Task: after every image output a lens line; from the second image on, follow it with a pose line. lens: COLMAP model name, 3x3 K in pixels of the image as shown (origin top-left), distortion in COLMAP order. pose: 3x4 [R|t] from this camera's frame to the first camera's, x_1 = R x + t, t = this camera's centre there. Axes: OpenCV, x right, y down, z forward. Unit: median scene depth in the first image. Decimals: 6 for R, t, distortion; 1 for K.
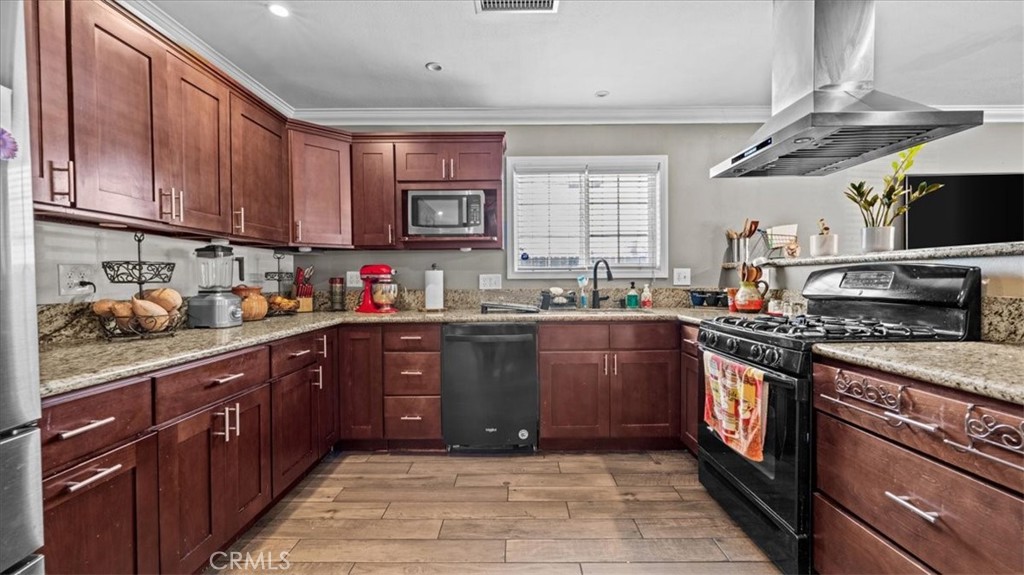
lens RADIAL K [[408.7, 0, 532.0], [0, 408.7, 287.0], [0, 0, 1]] dist [0.005294, -0.001250]
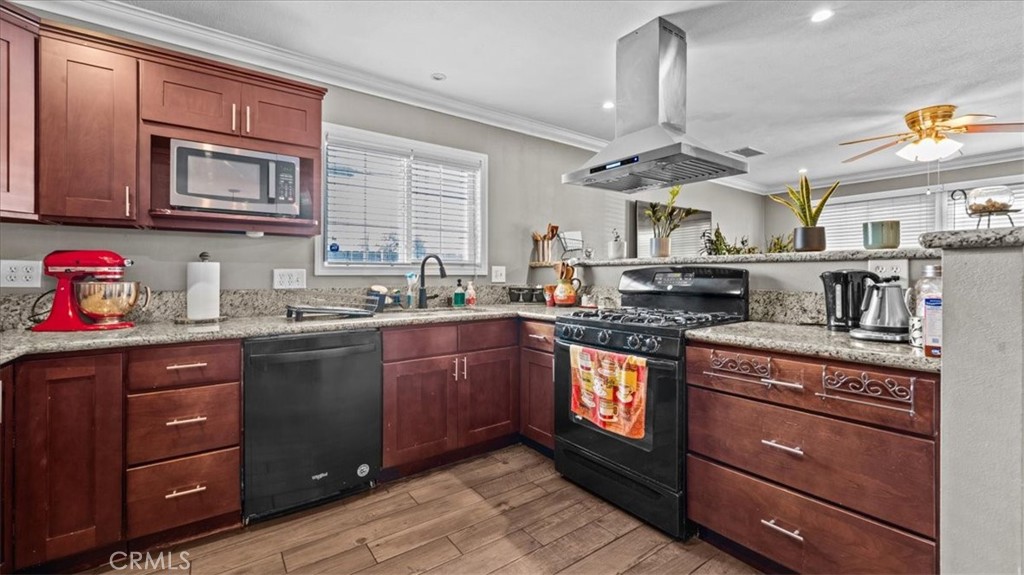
lens RADIAL K [[408.7, 0, 519.5], [0, 408.7, 273.2], [0, 0, 1]] dist [0.005294, -0.001250]
pose [[0.815860, 0.009760, 0.578167, -0.240171], [0.005037, 0.999700, -0.023983, -0.003346], [-0.578227, 0.022479, 0.815566, 0.165081]]
